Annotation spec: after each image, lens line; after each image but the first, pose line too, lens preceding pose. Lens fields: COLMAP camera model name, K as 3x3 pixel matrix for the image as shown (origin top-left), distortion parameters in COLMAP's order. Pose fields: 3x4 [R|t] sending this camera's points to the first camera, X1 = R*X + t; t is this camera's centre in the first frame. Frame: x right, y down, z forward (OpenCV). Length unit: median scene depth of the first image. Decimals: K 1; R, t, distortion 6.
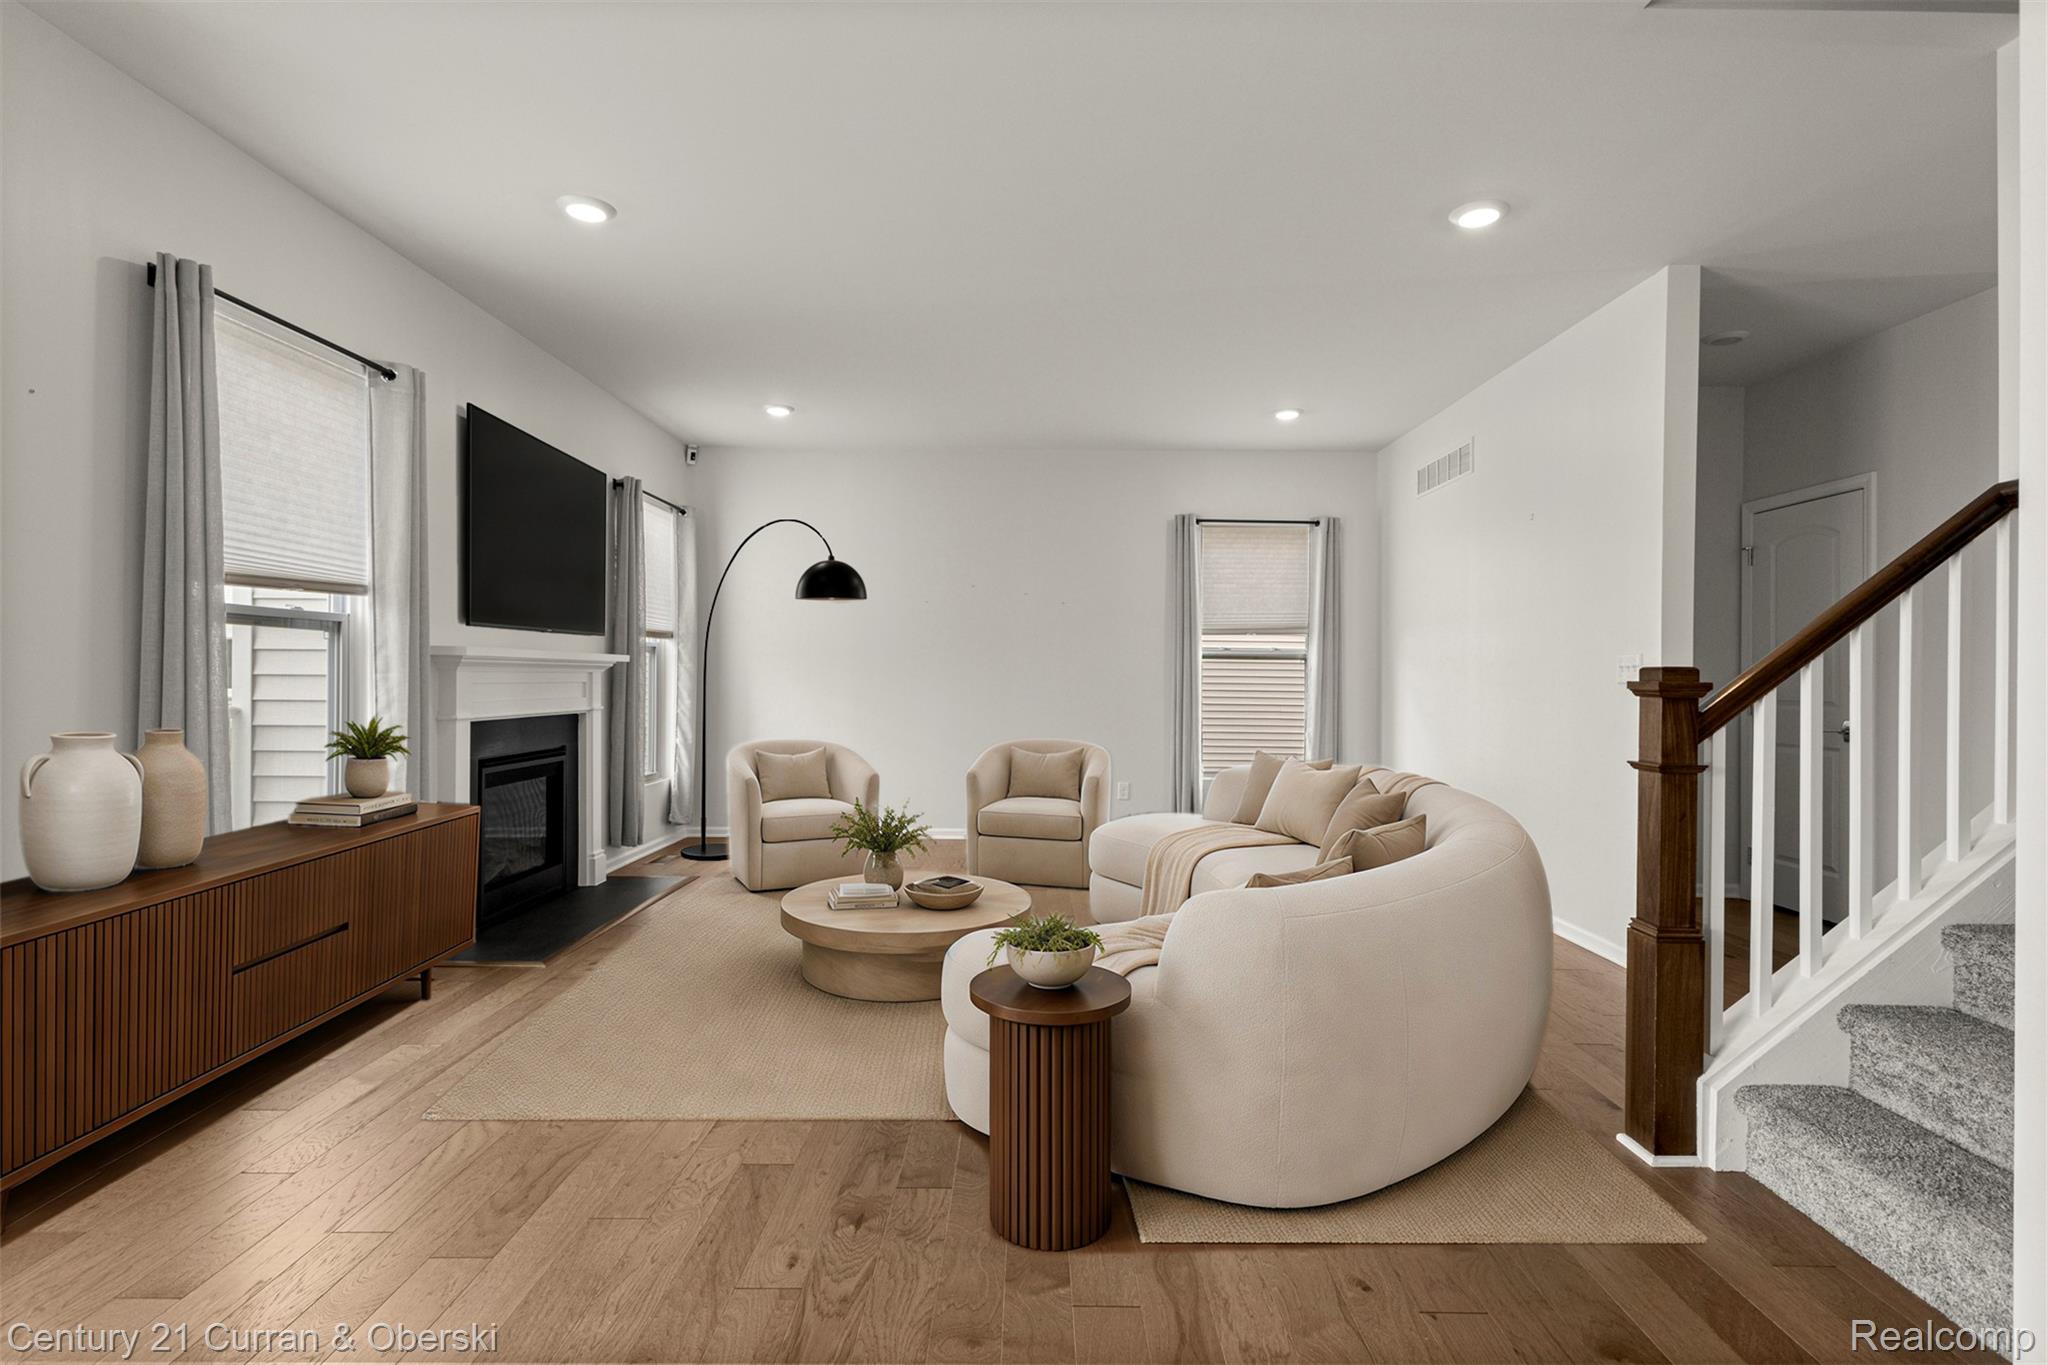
lens RADIAL K [[1027.5, 0, 1019.6], [0, 1027.5, 679.0], [0, 0, 1]] dist [-0.001522, 0.000773]
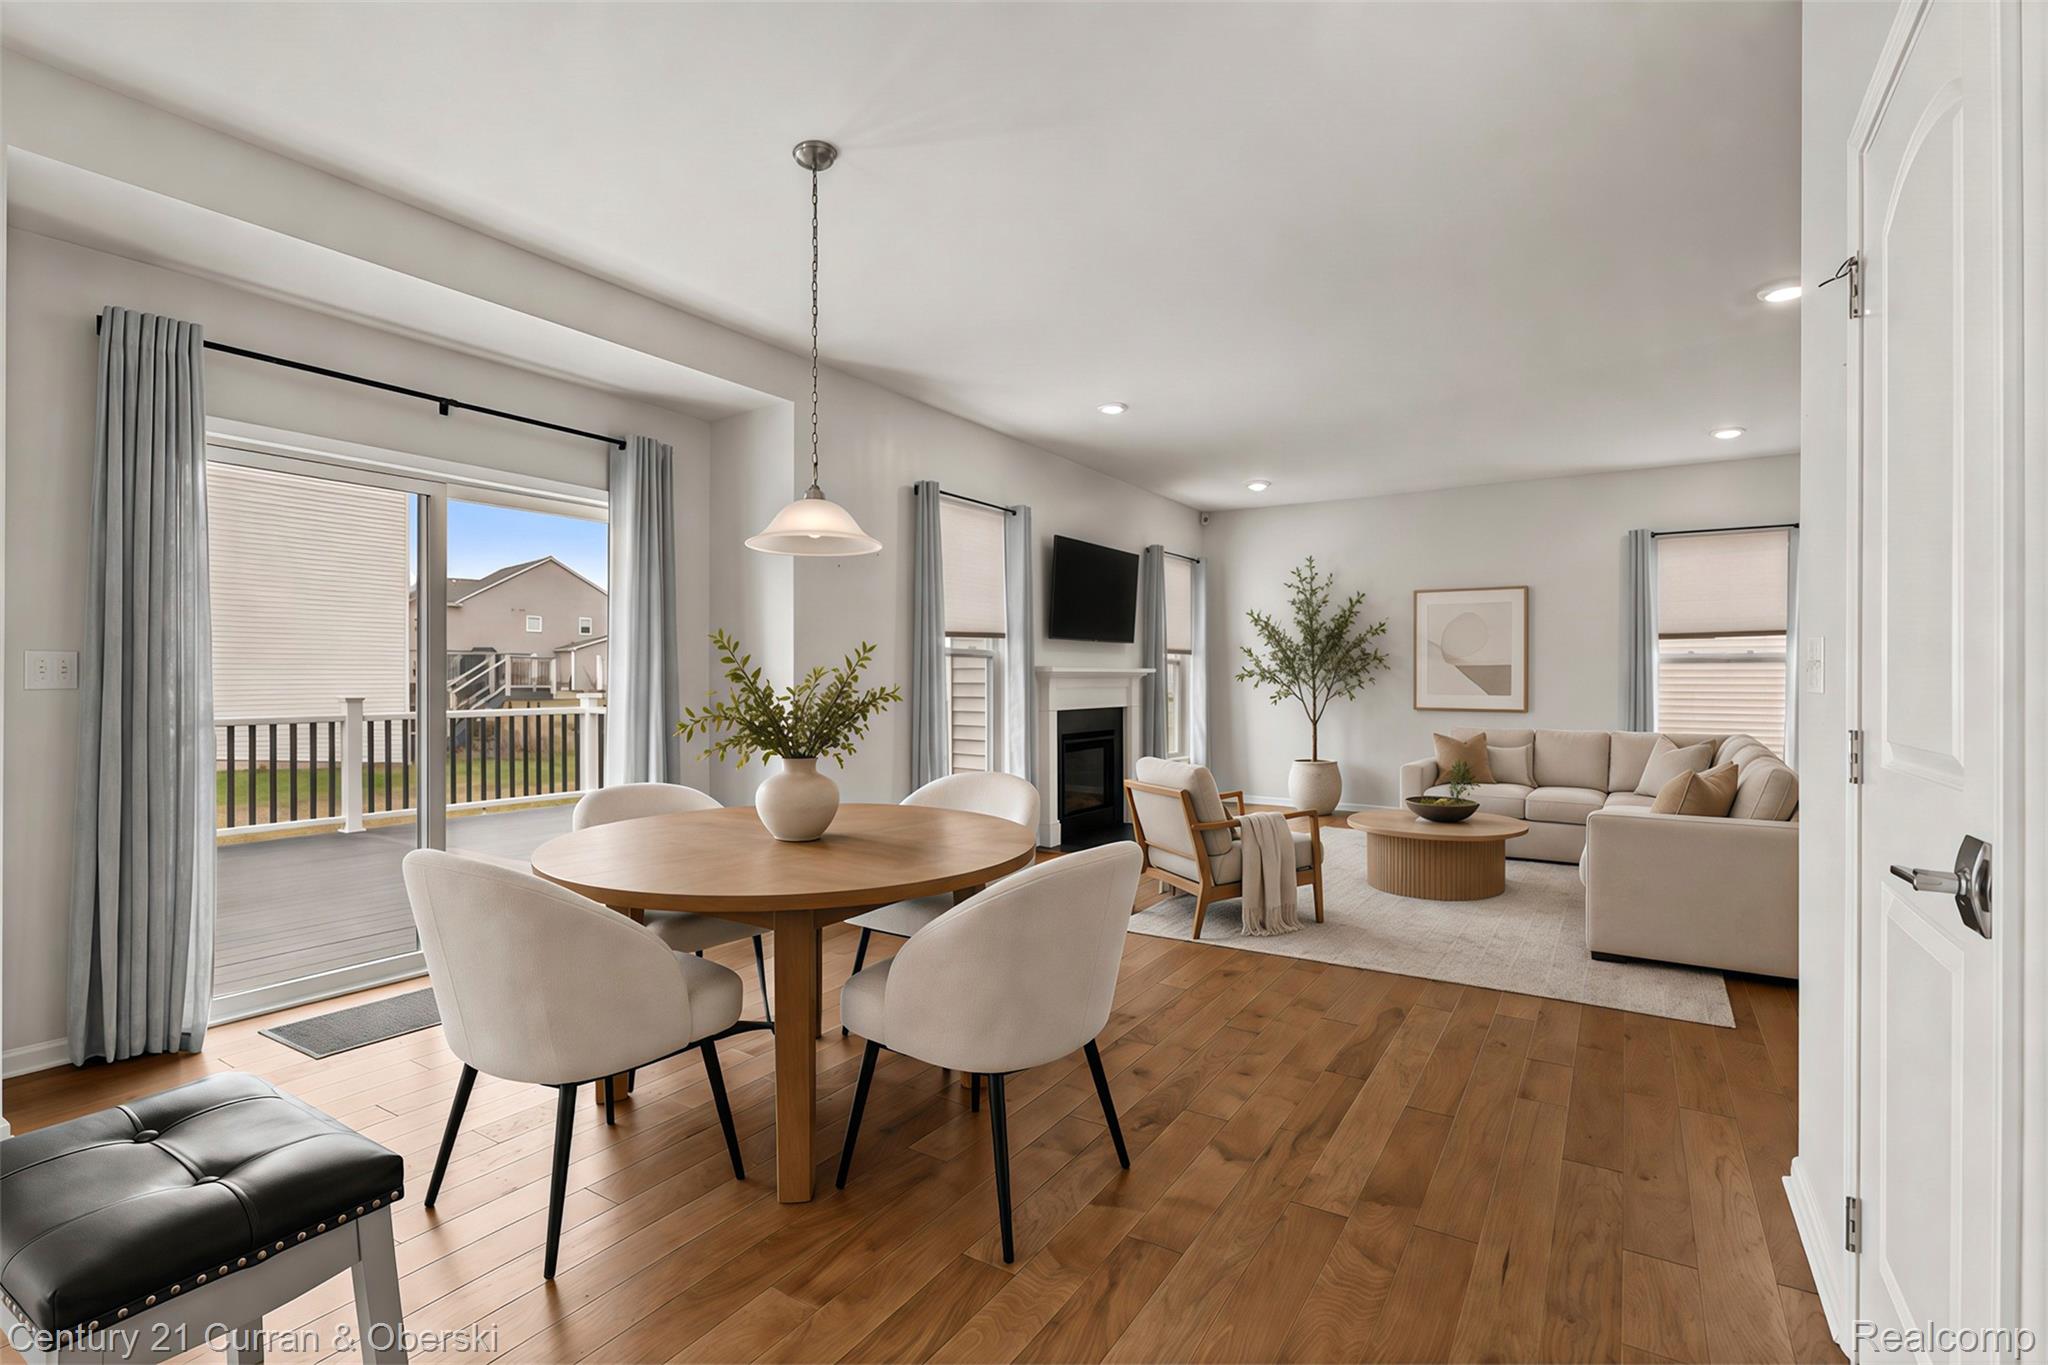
lens RADIAL K [[998.3, 0, 1026.0], [0, 998.3, 681.3], [0, 0, 1]] dist [-0.005563, -0.000172]
pose [[0.858618, -0.011523, -0.512487, 0.270253], [0.007448, 0.999922, -0.010004, 0.011205], [0.512562, 0.004773, 0.858637, -0.445730]]
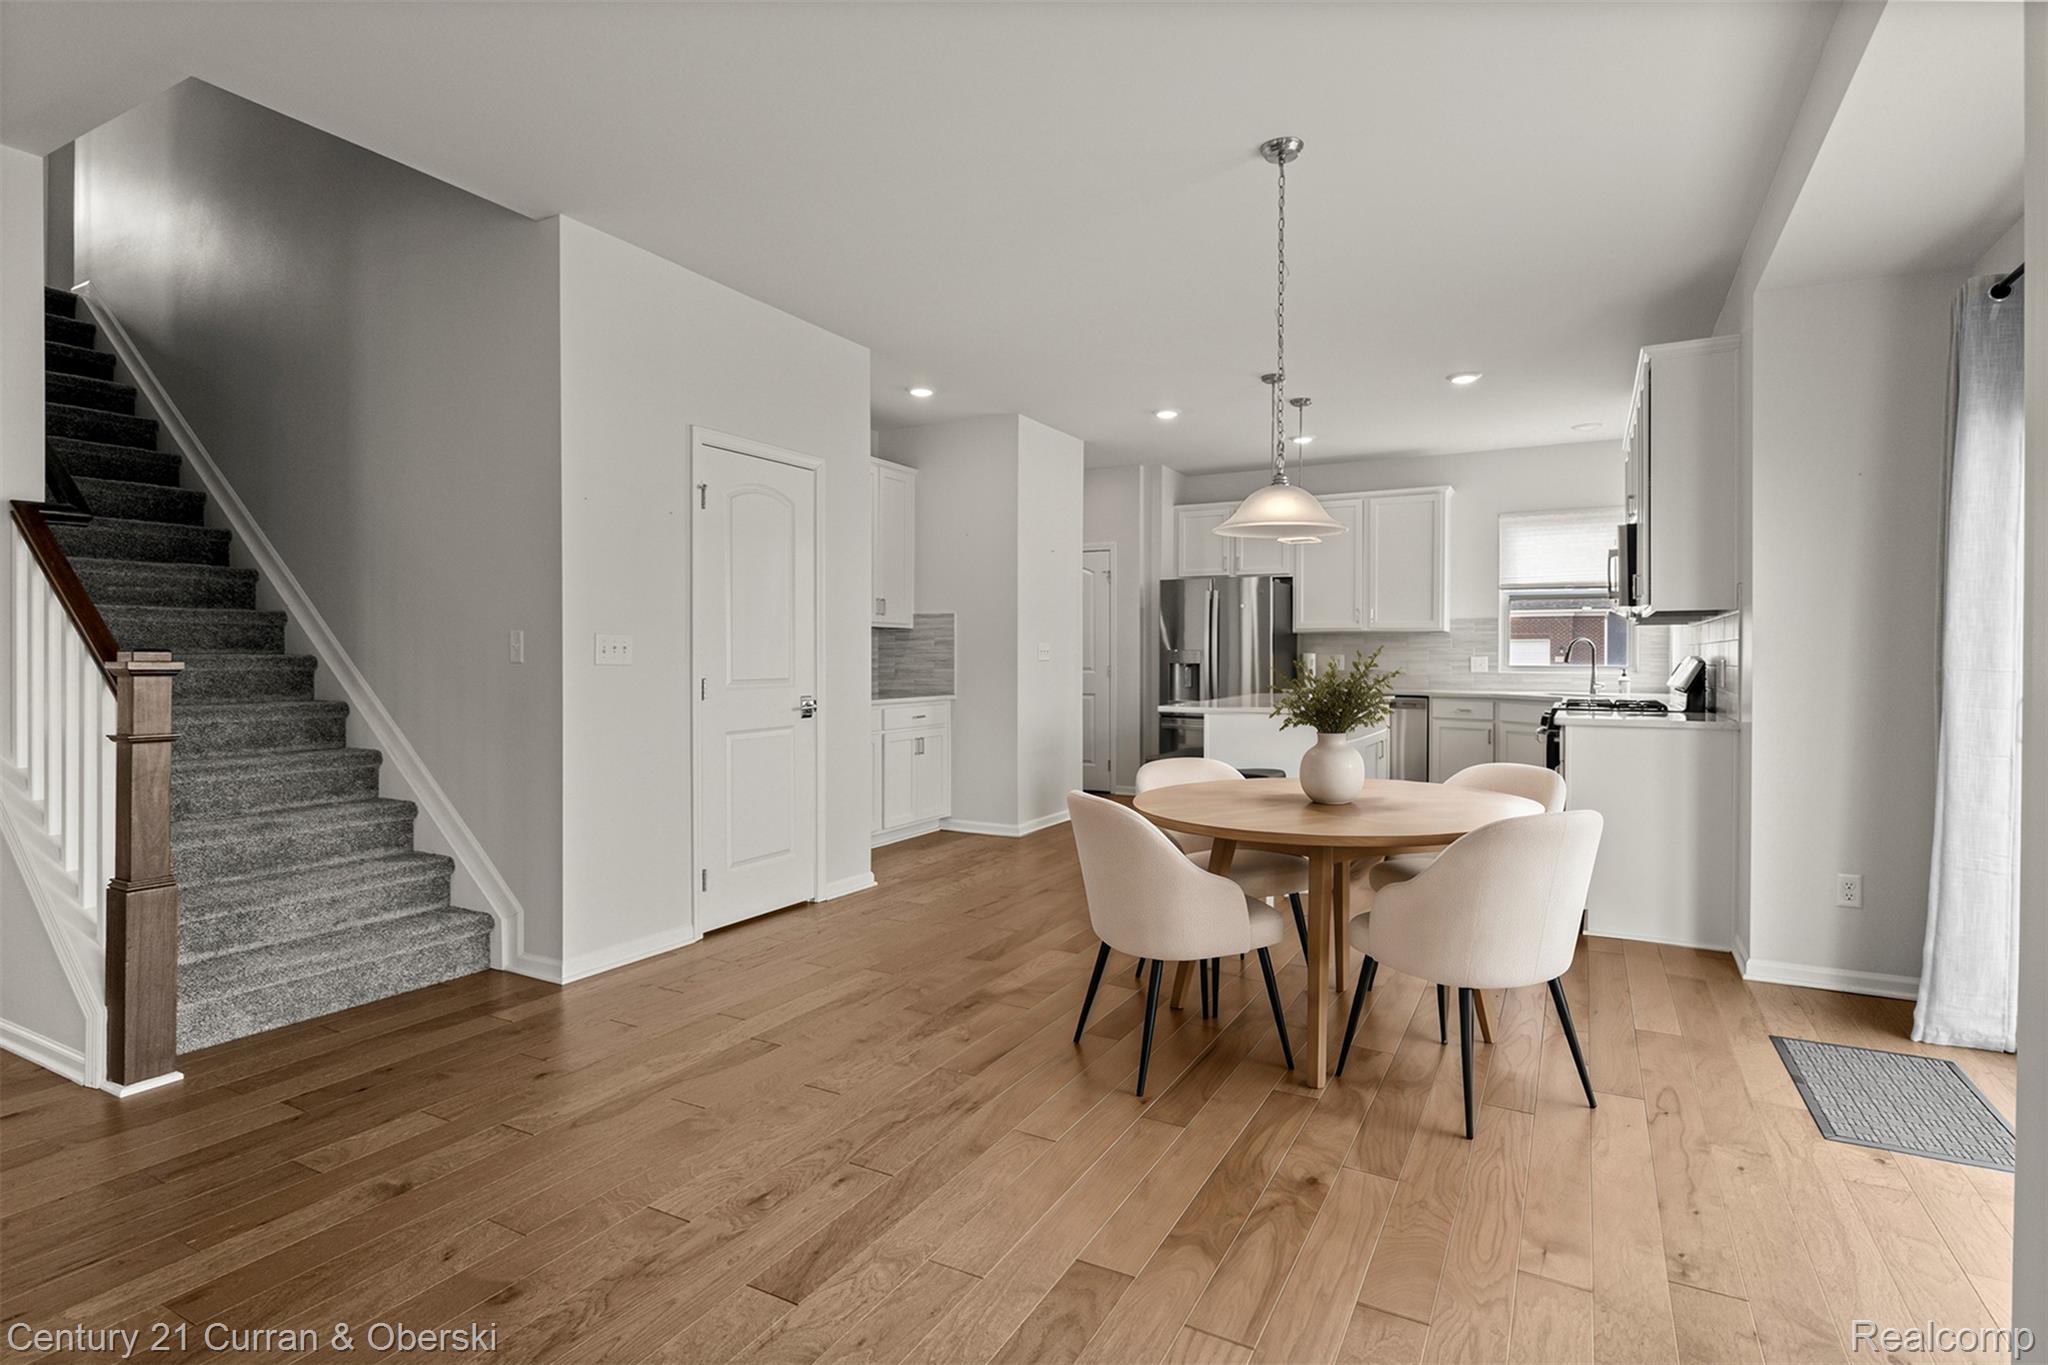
lens RADIAL K [[1027.5, 0, 1020.6], [0, 1027.5, 684.0], [0, 0, 1]] dist [-0.001522, 0.000773]
pose [[-0.887466, -0.033899, 0.459625, -0.210811], [-0.020700, 0.999217, 0.033727, -0.008110], [-0.460408, 0.020417, -0.887473, 0.442789]]
